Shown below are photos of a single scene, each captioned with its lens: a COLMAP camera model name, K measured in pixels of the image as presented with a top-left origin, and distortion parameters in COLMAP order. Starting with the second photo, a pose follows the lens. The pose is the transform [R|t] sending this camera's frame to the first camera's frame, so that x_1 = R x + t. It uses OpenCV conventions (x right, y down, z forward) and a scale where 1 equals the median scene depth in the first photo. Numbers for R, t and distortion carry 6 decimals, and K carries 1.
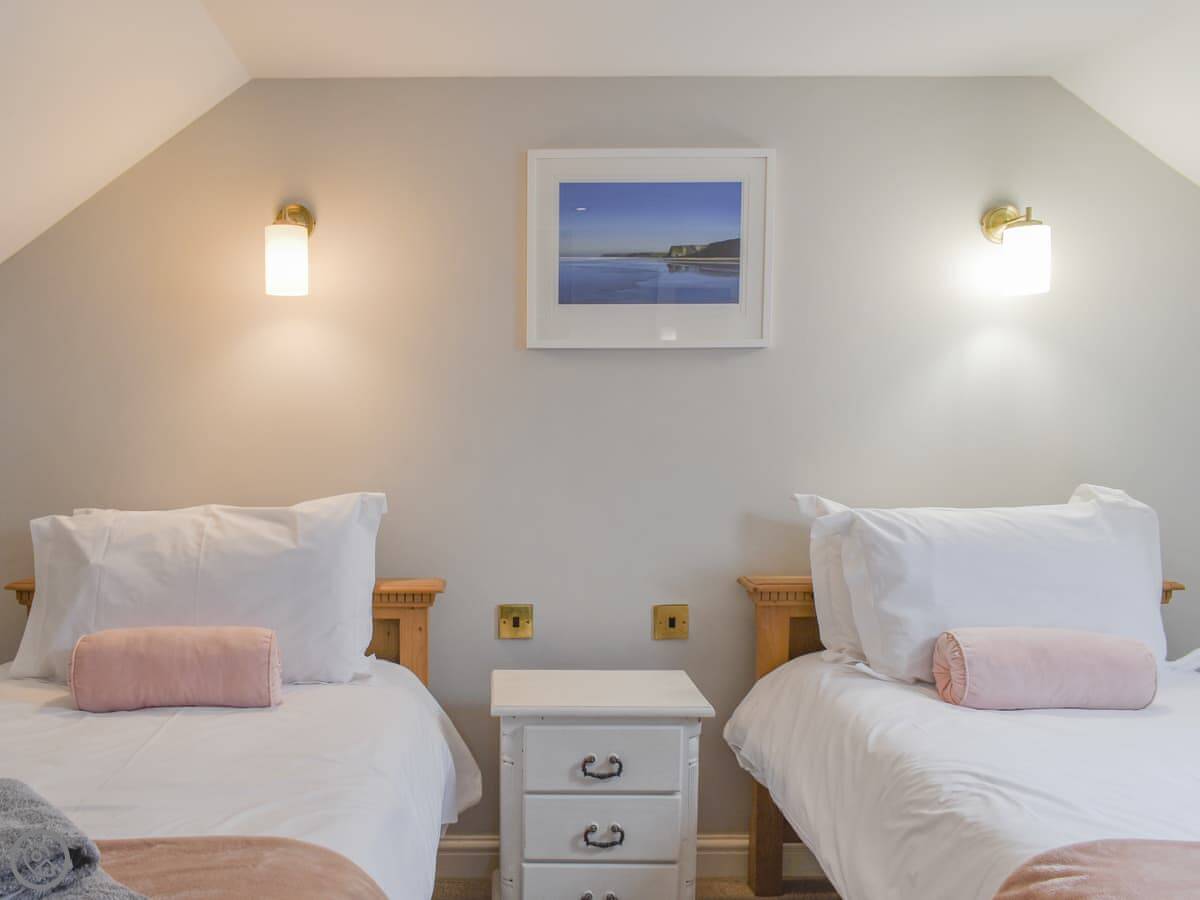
lens RADIAL K [[1006.9, 0, 600.0], [0, 1006.9, 450.0], [0, 0, 1]] dist [-0.009116, 0.008306]
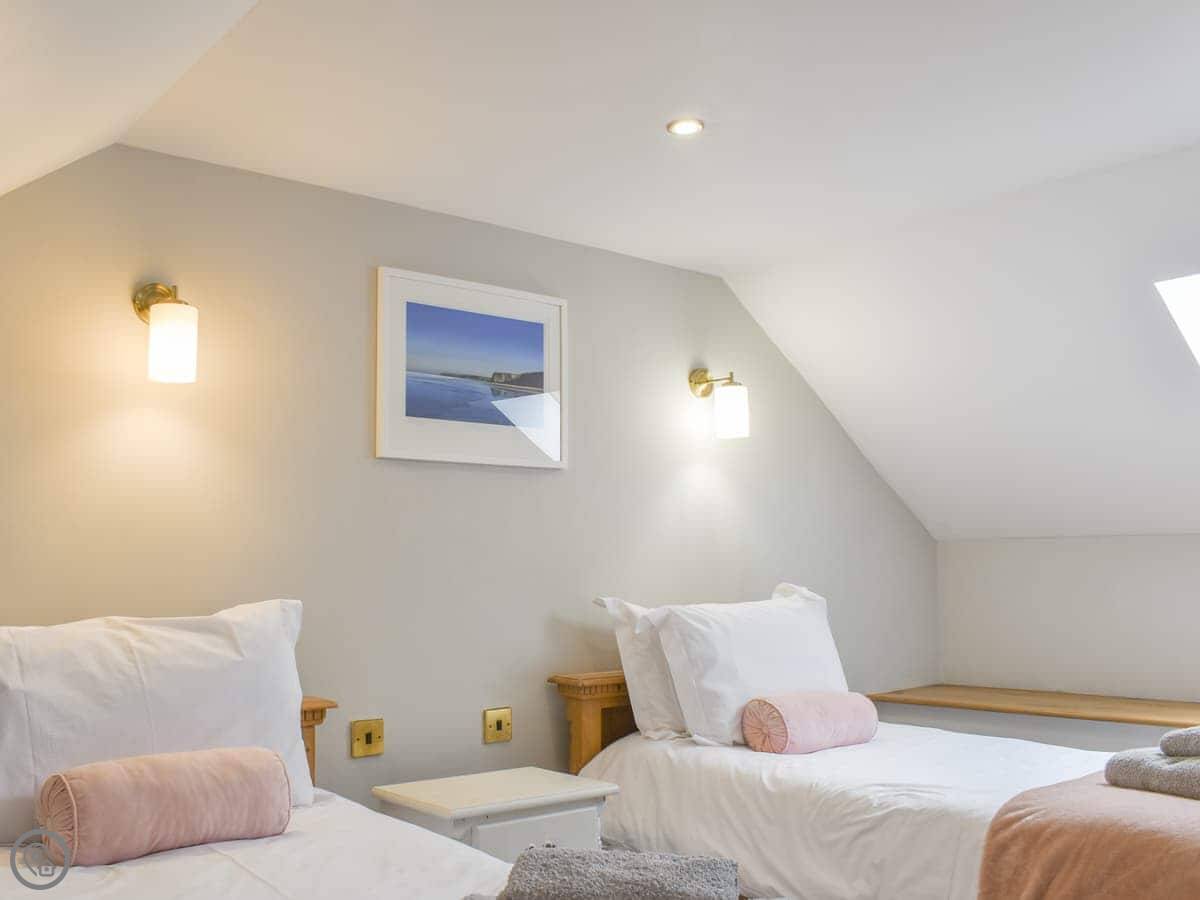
lens RADIAL K [[1004.1, 0, 604.6], [0, 1004.1, 448.9], [0, 0, 1]] dist [-0.089793, 0.014033]
pose [[0.806732, 0.061537, 0.587704, -0.489133], [0.028221, 0.989416, -0.142338, 0.039633], [-0.590243, 0.131414, 0.796457, 0.077722]]
